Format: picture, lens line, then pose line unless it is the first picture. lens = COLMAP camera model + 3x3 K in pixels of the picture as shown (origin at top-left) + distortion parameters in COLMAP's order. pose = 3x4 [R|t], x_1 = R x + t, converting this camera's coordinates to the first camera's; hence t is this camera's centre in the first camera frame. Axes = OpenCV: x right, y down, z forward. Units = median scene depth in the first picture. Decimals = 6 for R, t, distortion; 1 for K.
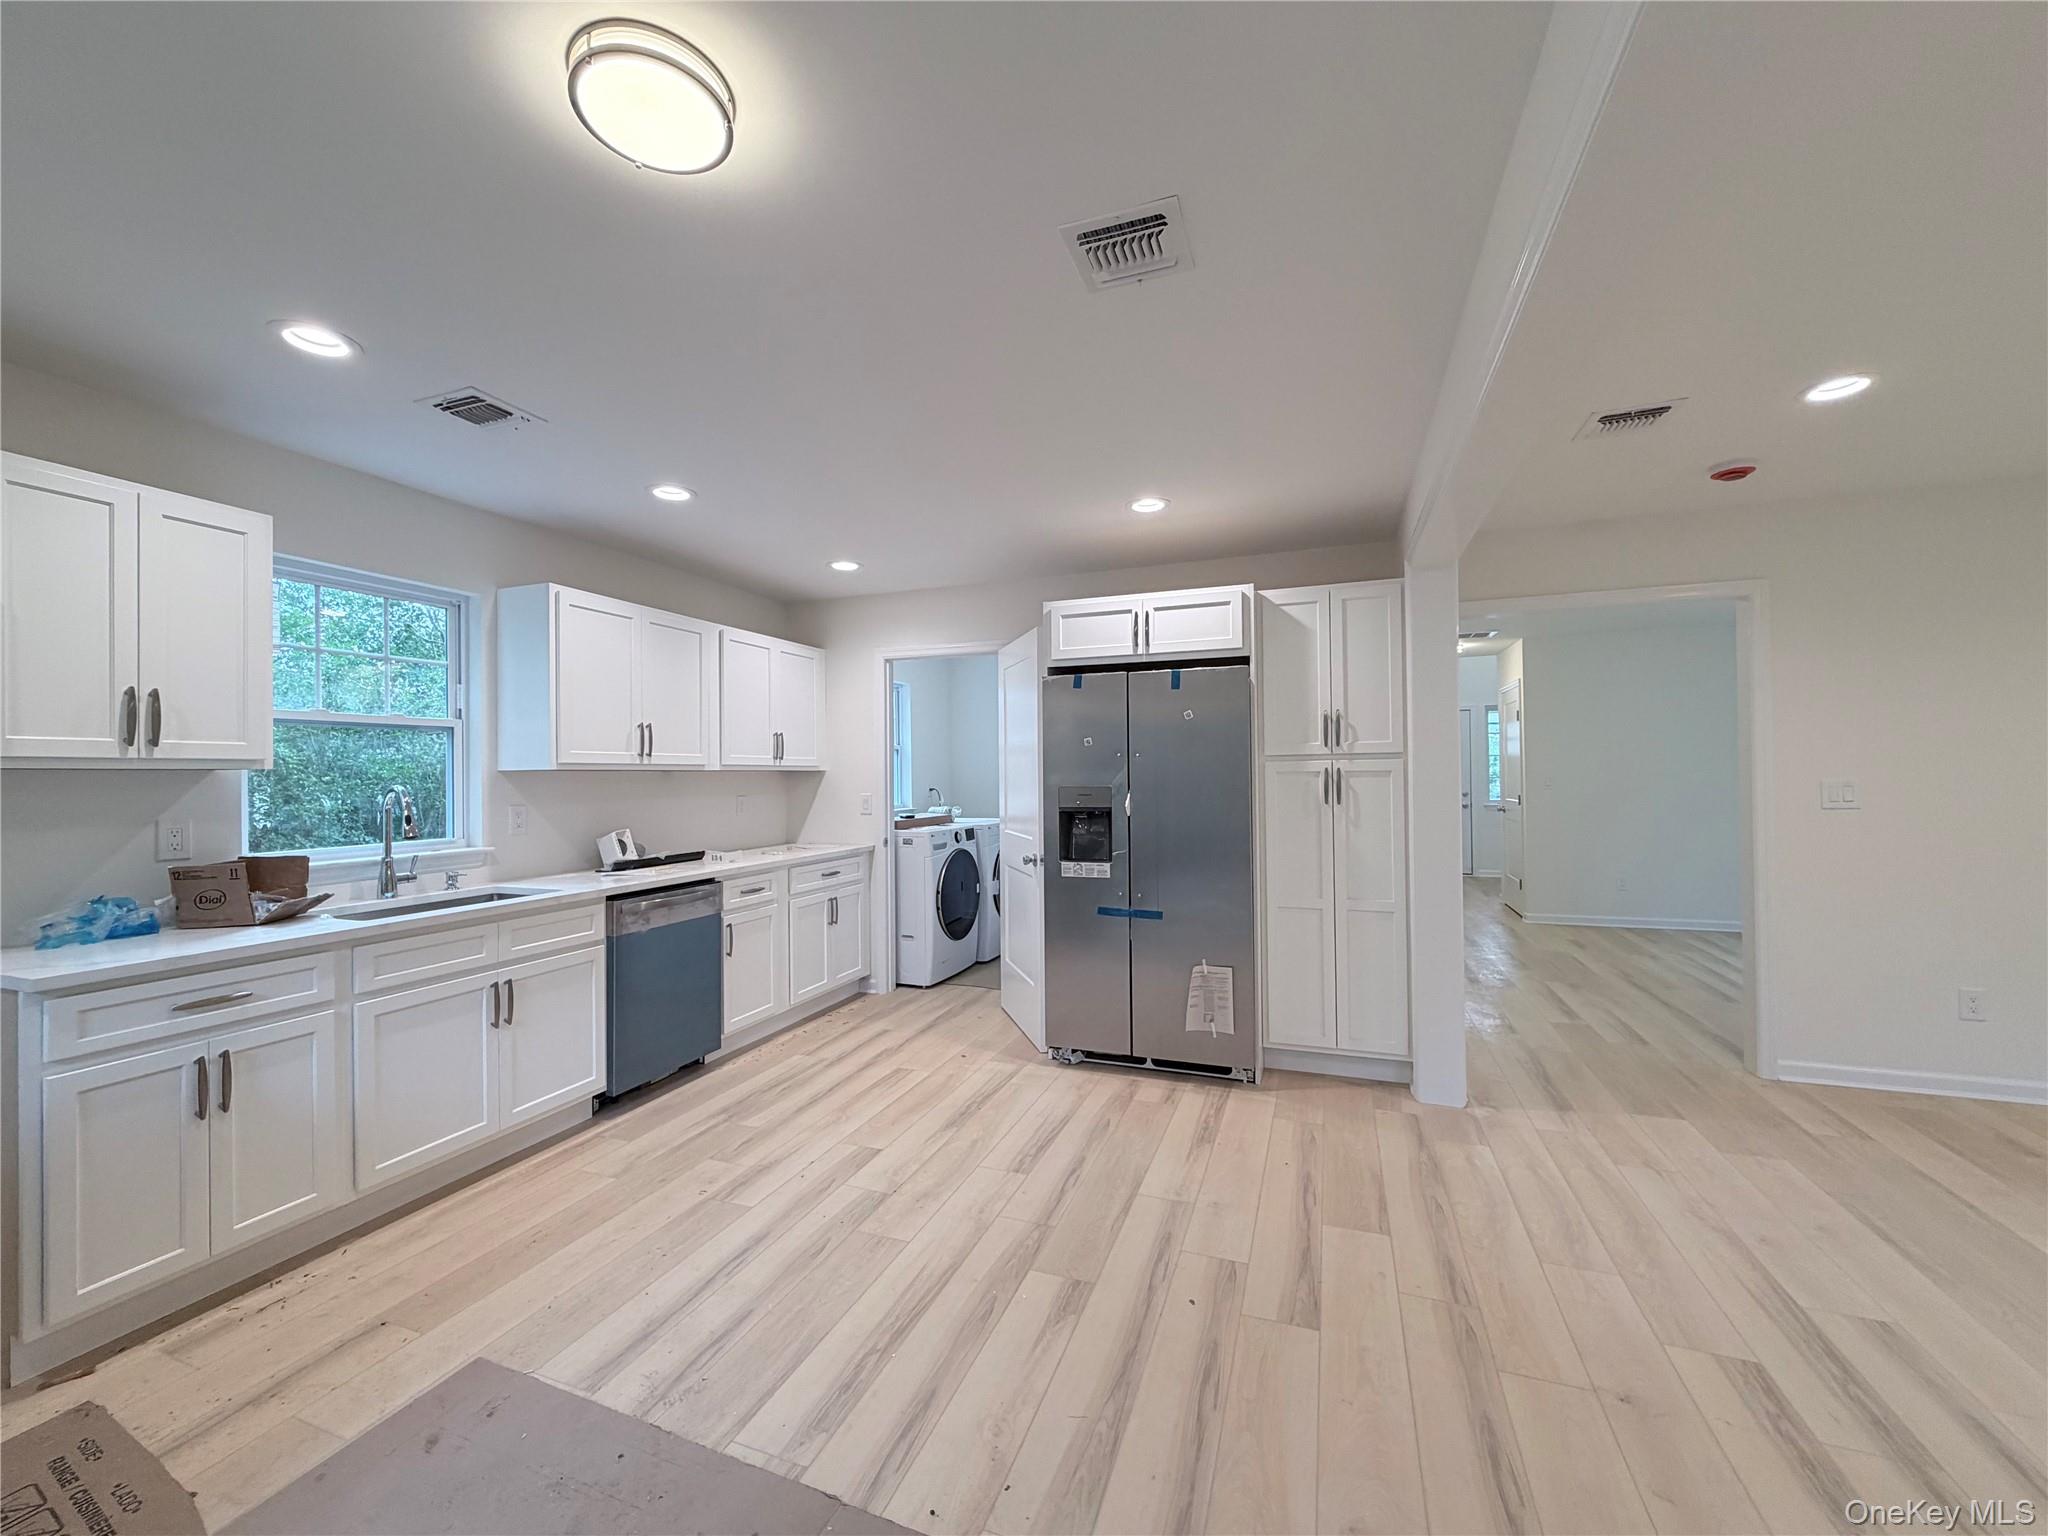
lens RADIAL K [[815.3, 0, 1015.9], [0, 815.3, 769.5], [0, 0, 1]] dist [-0.000722, -0.000226]
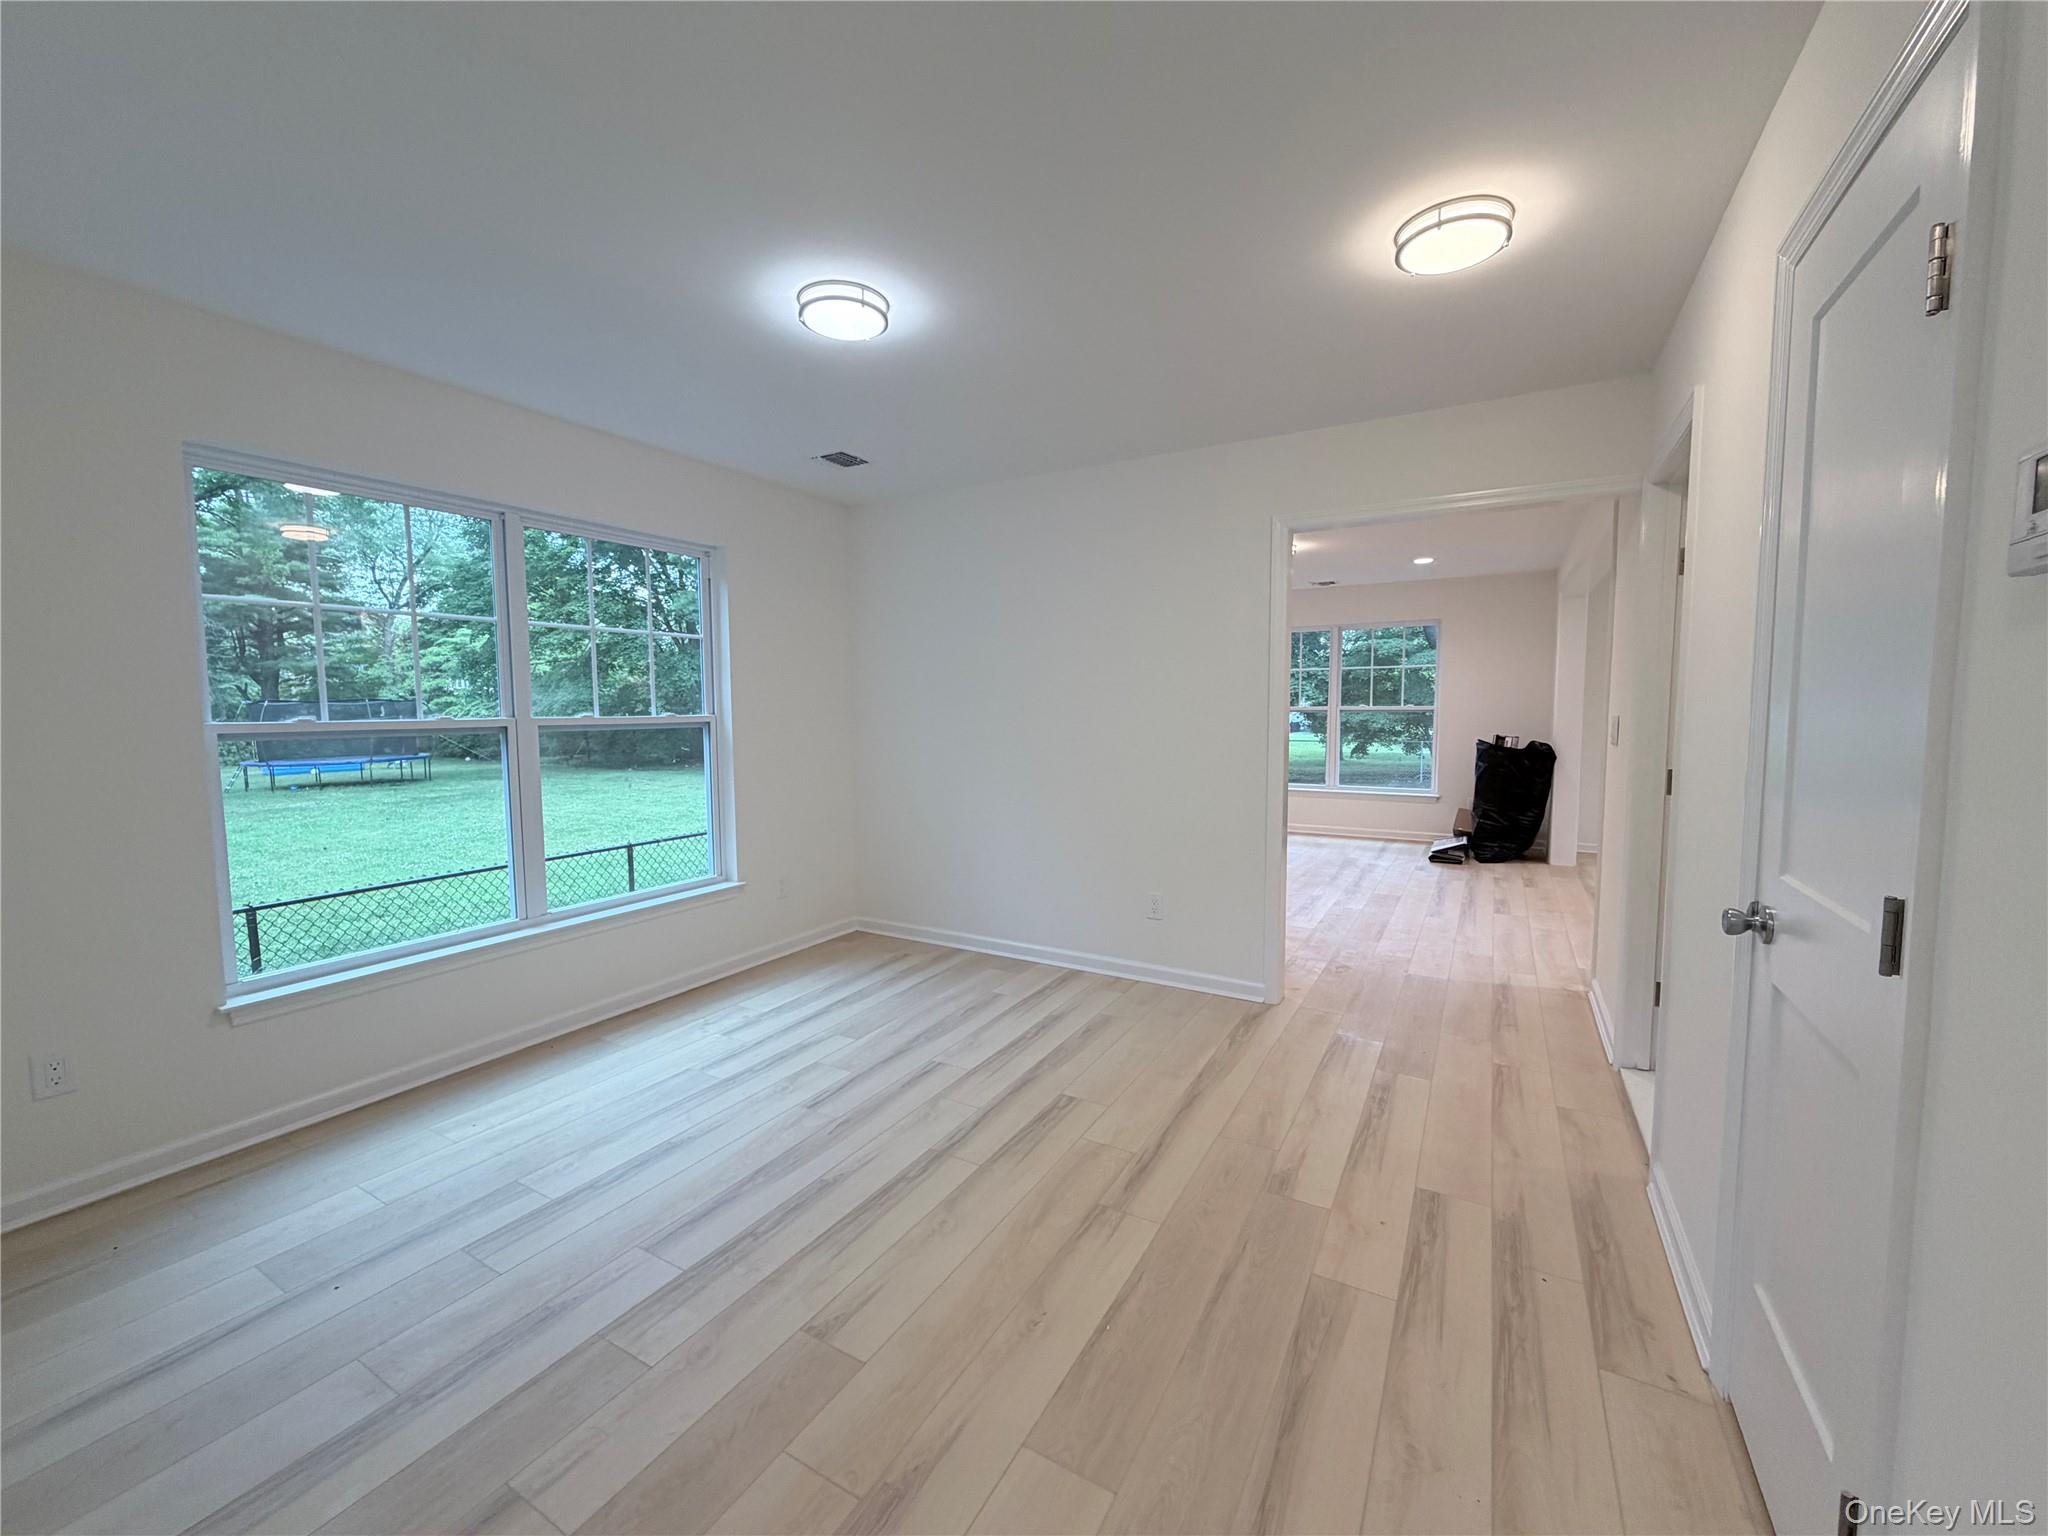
lens RADIAL K [[814.5, 0, 1023.0], [0, 814.5, 778.8], [0, 0, 1]] dist [-0.002948, -0.000020]
pose [[-0.987288, 0.010261, 0.158610, 1.185319], [0.022847, 0.996713, 0.077730, 0.002082], [-0.157291, 0.080366, -0.984277, 2.284730]]
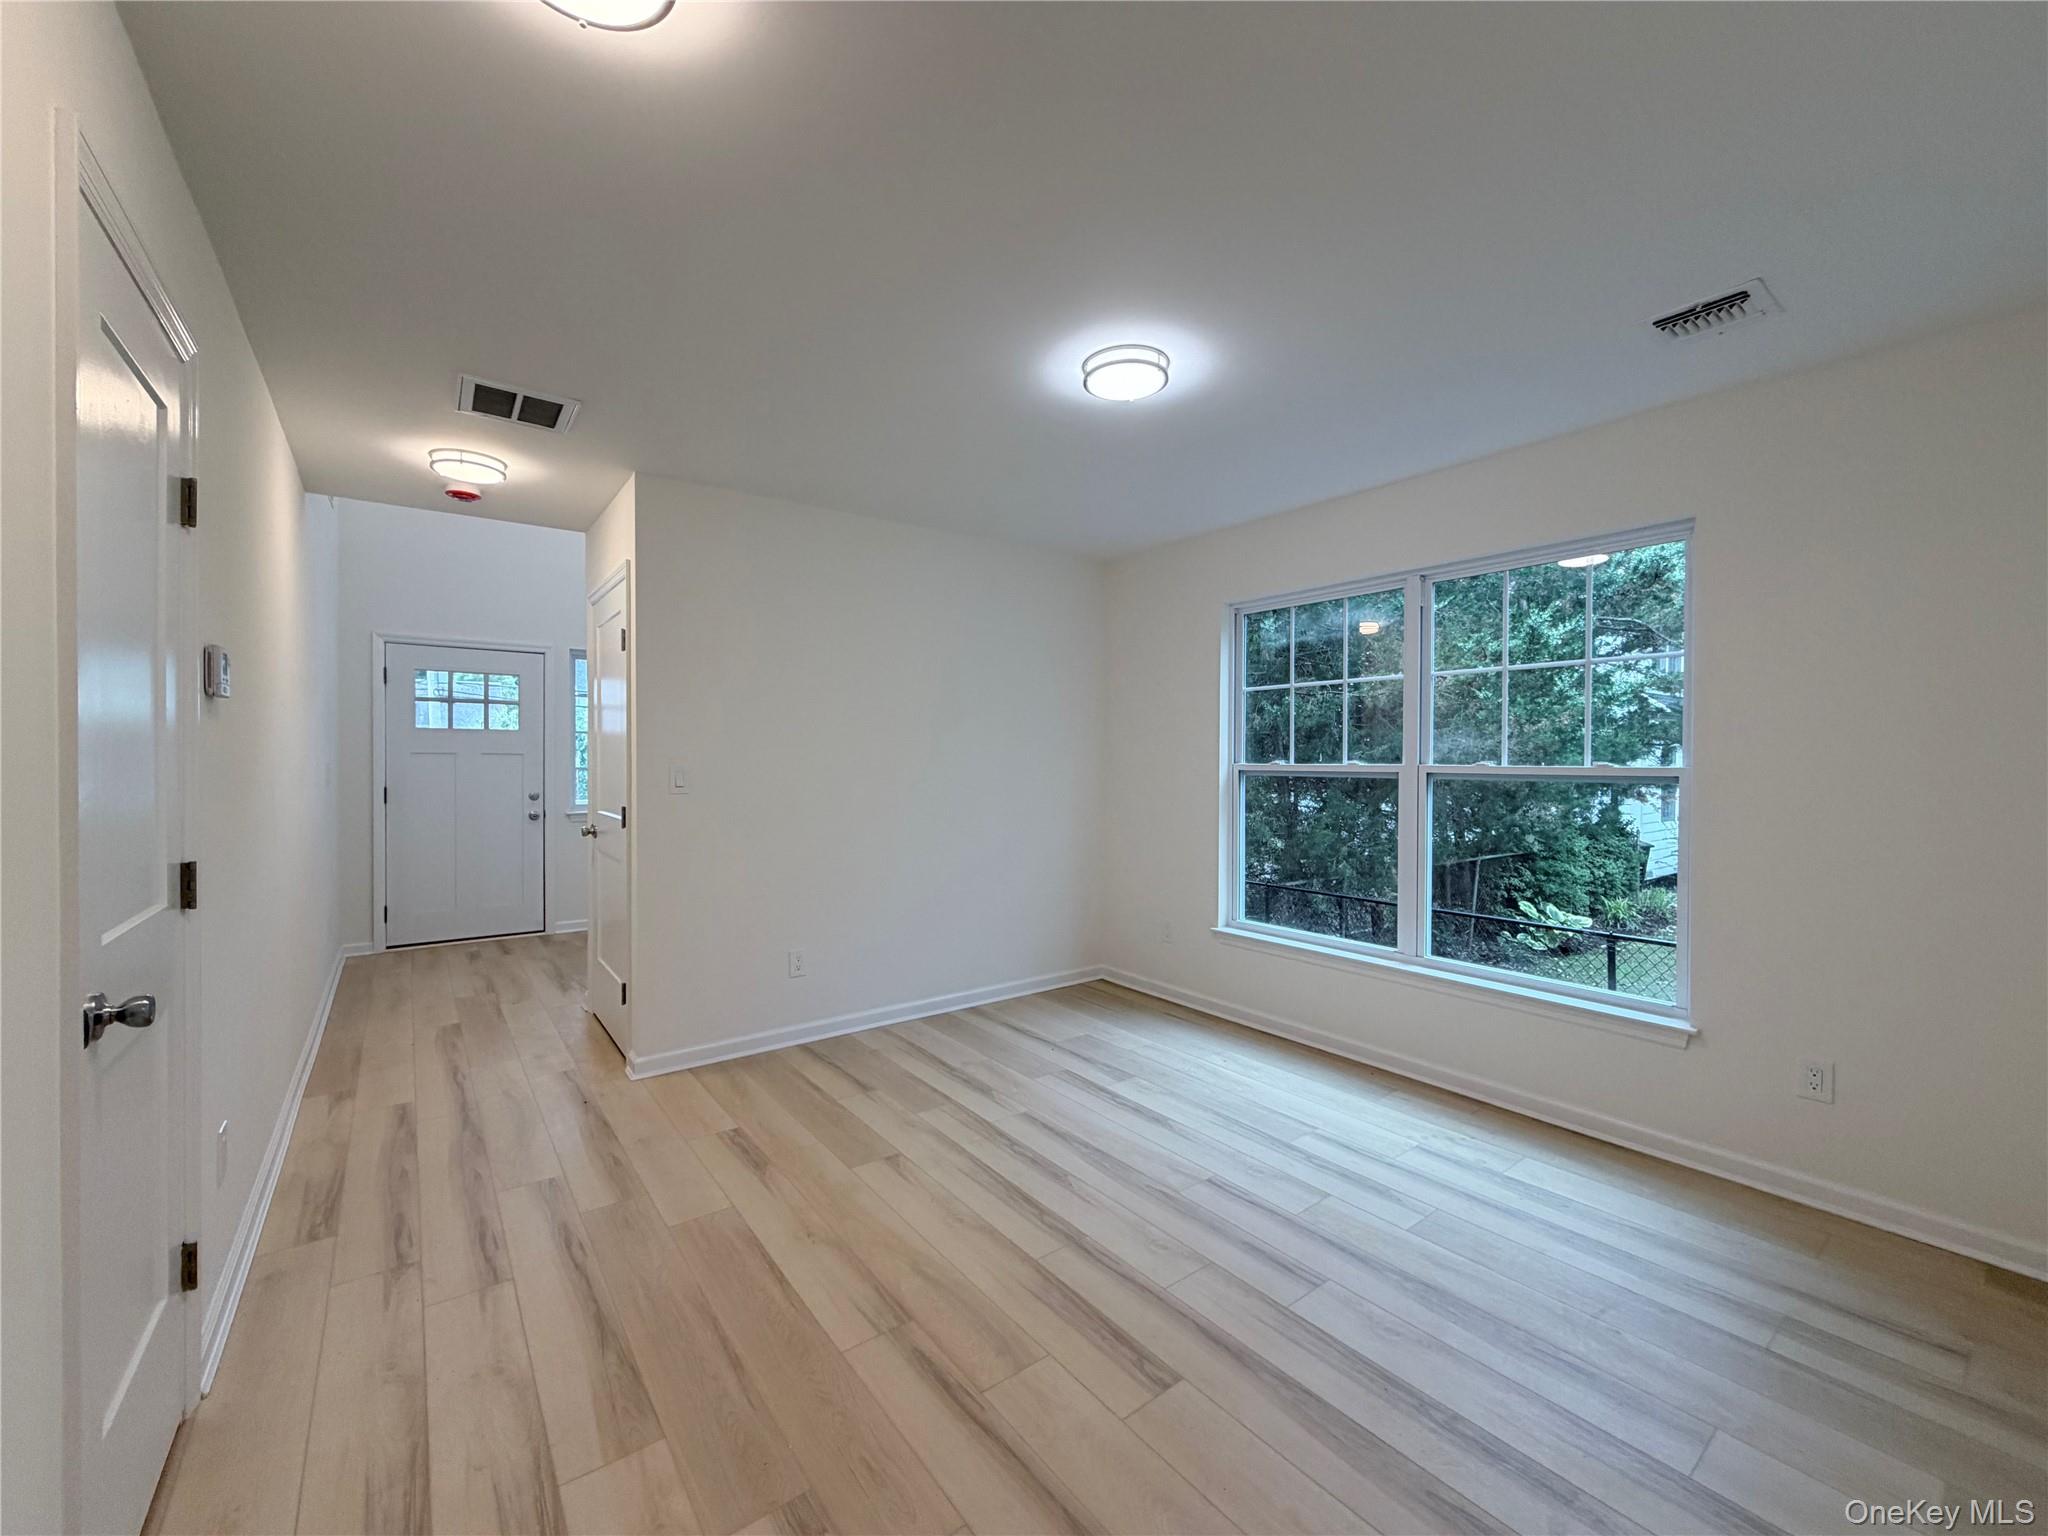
lens RADIAL K [[815.3, 0, 1015.9], [0, 815.3, 769.5], [0, 0, 1]] dist [-0.000722, -0.000226]
pose [[0.534196, 0.010143, 0.845300, 0.759355], [-0.021835, 0.999760, 0.001803, 0.005292], [-0.845079, -0.019421, 0.534289, 1.240353]]
